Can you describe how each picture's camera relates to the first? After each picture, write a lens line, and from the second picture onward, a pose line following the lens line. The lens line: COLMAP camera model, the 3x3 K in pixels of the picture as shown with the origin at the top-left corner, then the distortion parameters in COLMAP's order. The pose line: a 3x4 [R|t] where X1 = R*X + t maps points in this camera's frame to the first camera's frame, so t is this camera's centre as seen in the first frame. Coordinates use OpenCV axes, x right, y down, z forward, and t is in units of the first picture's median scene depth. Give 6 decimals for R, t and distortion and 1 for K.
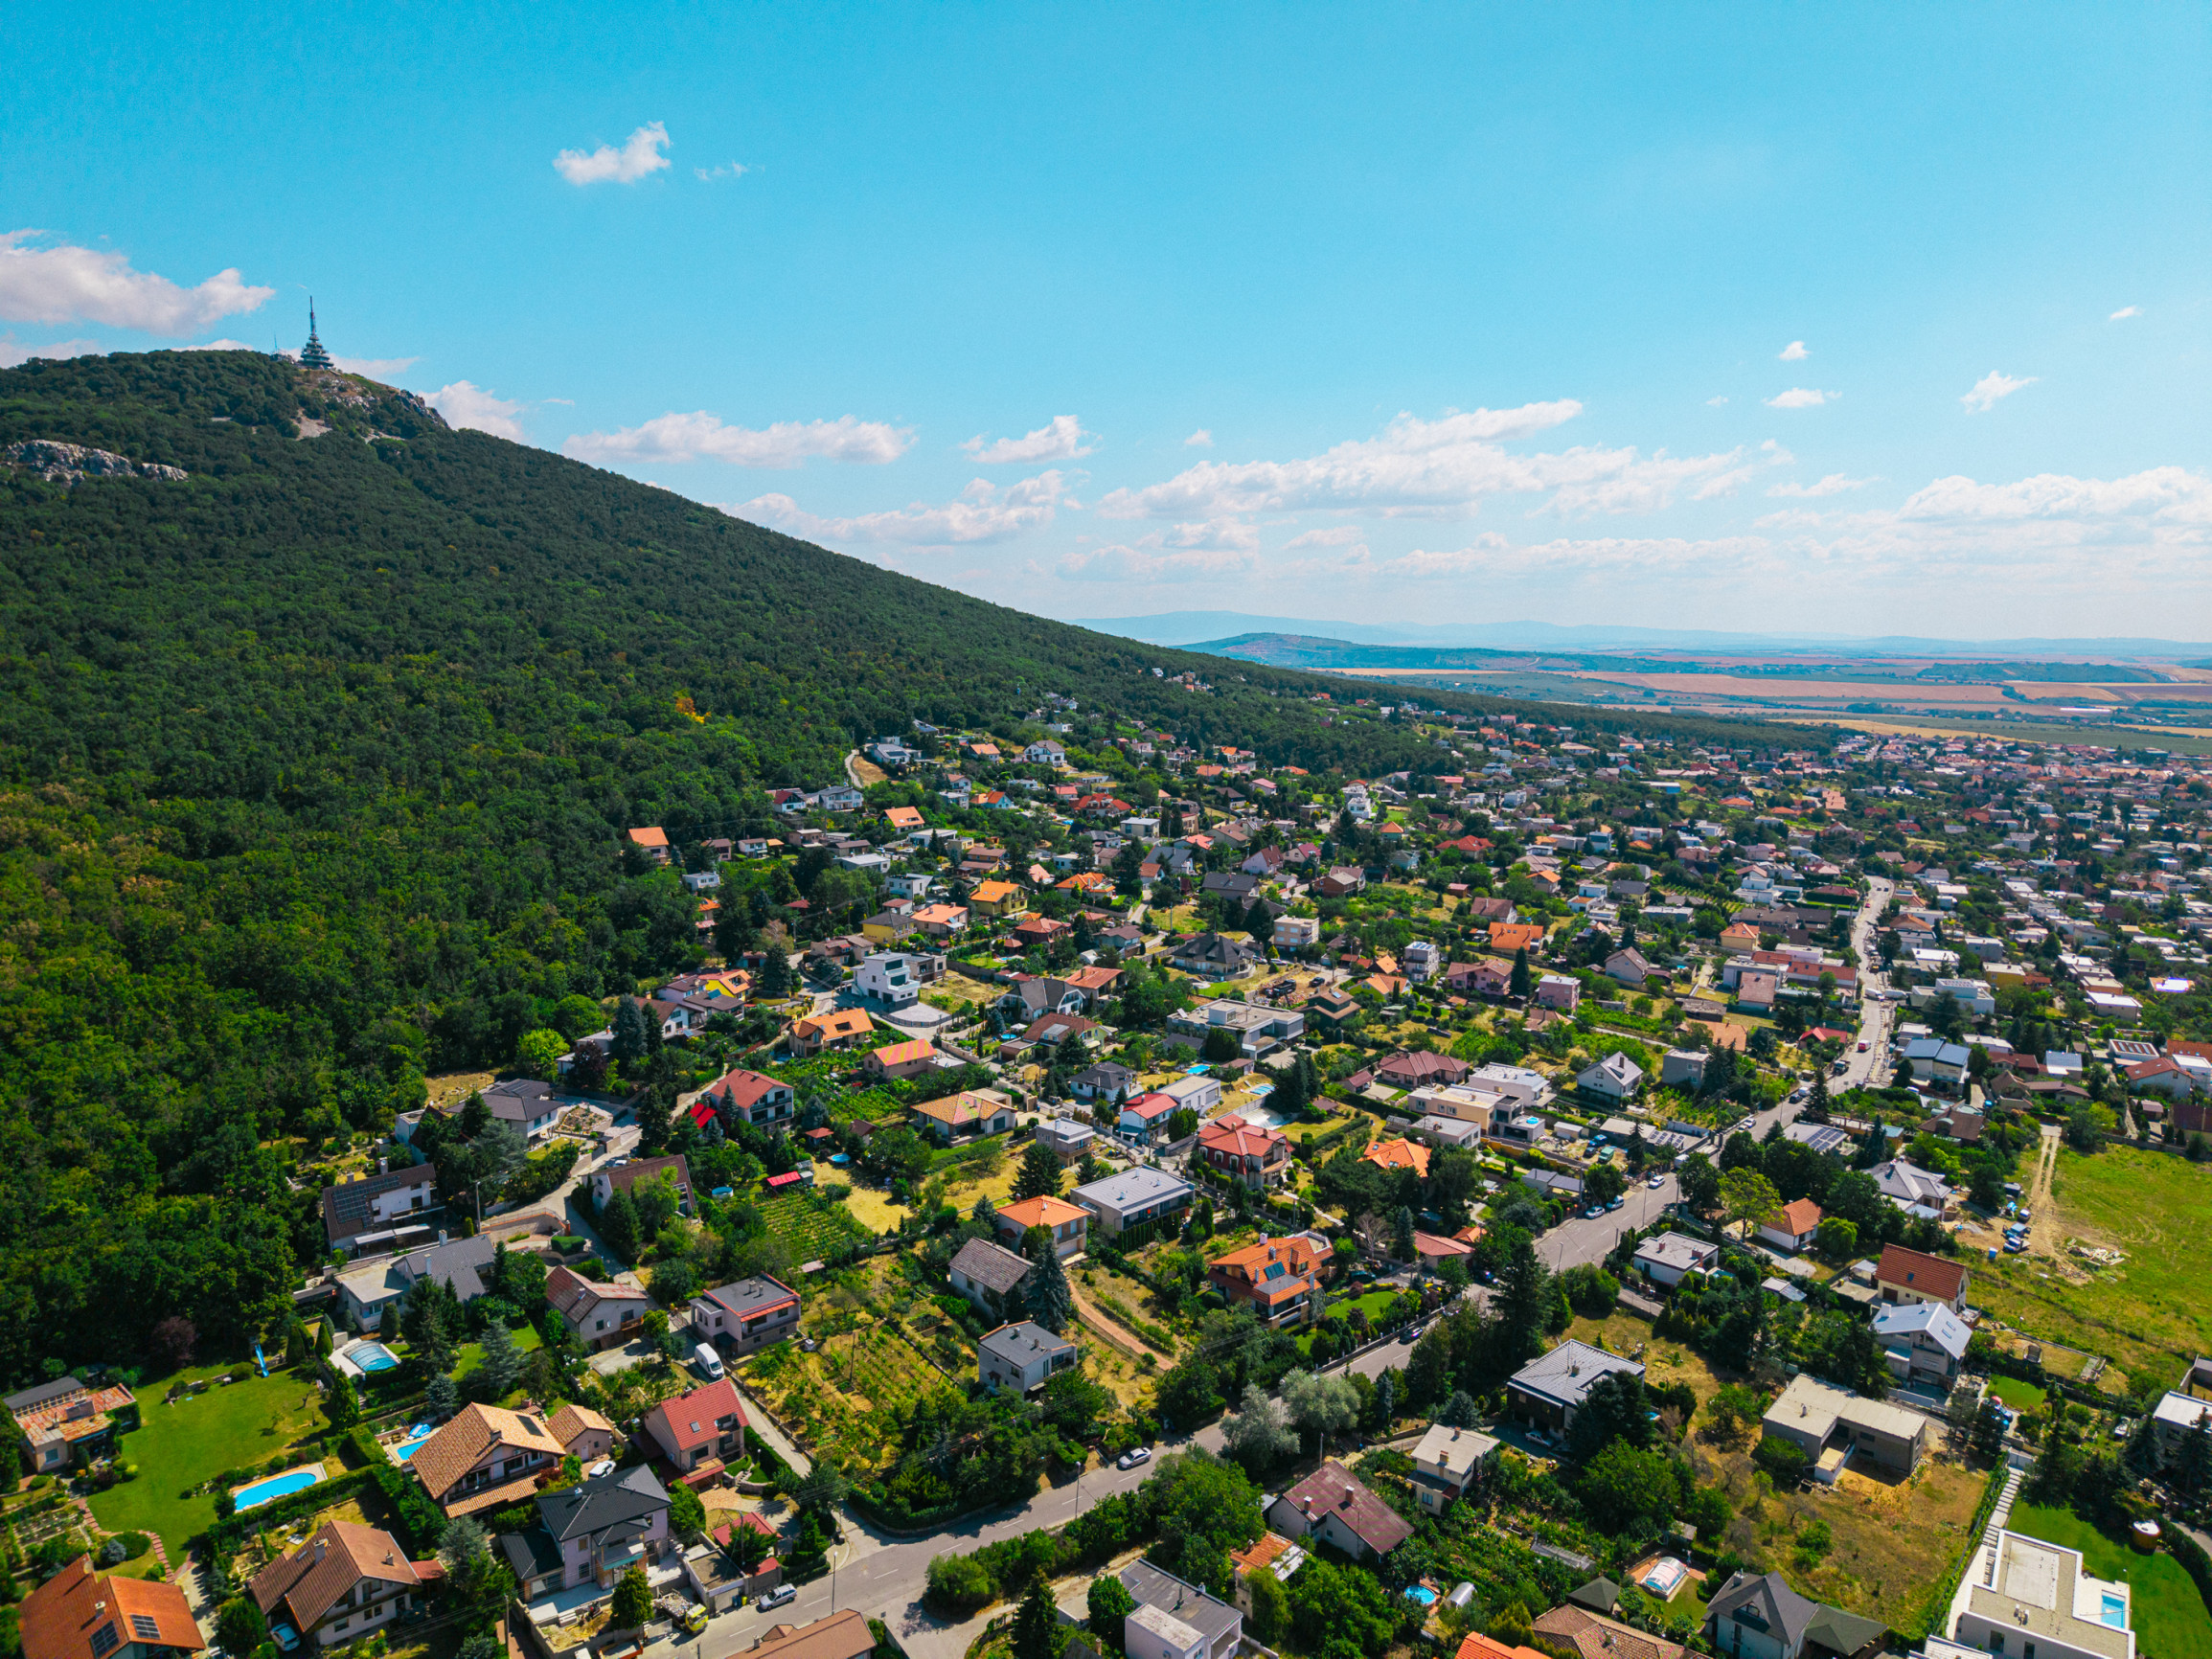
lens RADIAL K [[1521.0, 0, 1106.0], [0, 1521.0, 829.5], [0, 0, 1]] dist [0.038902, 0.000116]
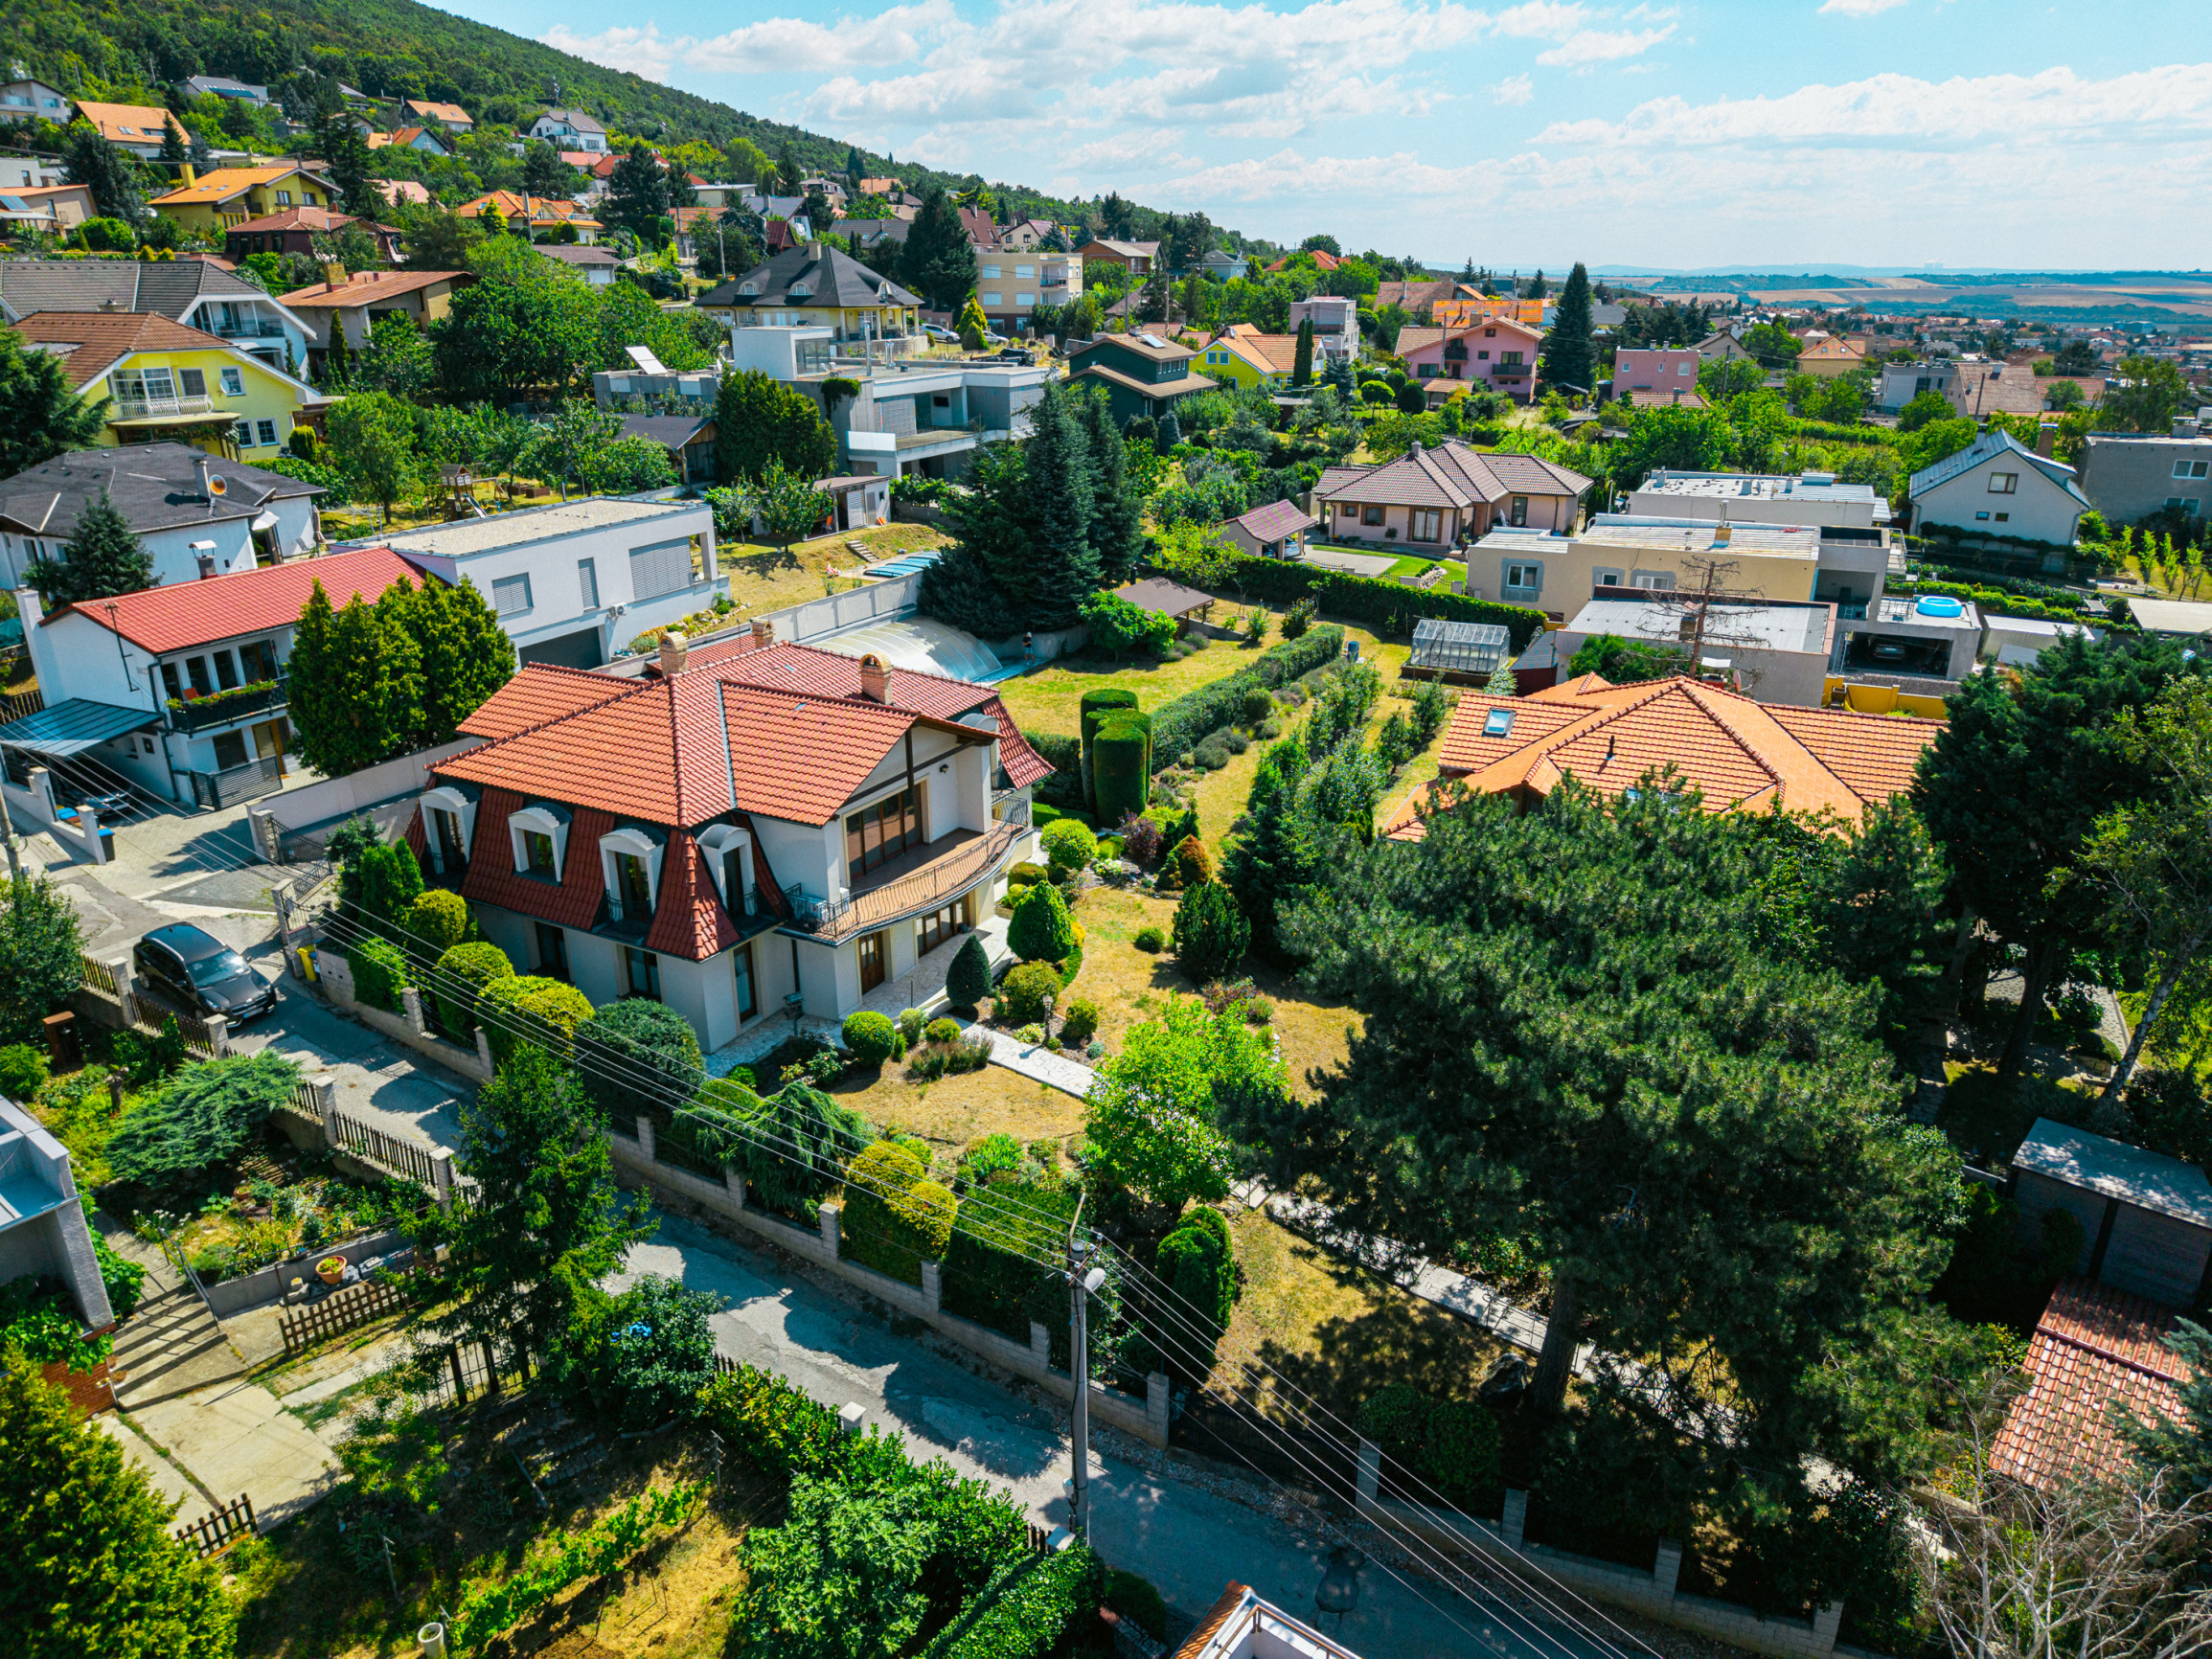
lens RADIAL K [[1521.0, 0, 1106.0], [0, 1521.0, 829.5], [0, 0, 1]] dist [0.038902, 0.000116]
pose [[0.985140, -0.073174, 0.155388, 0.094668], [0.038091, 0.975257, 0.217768, 0.165553], [-0.167478, -0.208613, 0.963552, 0.766999]]
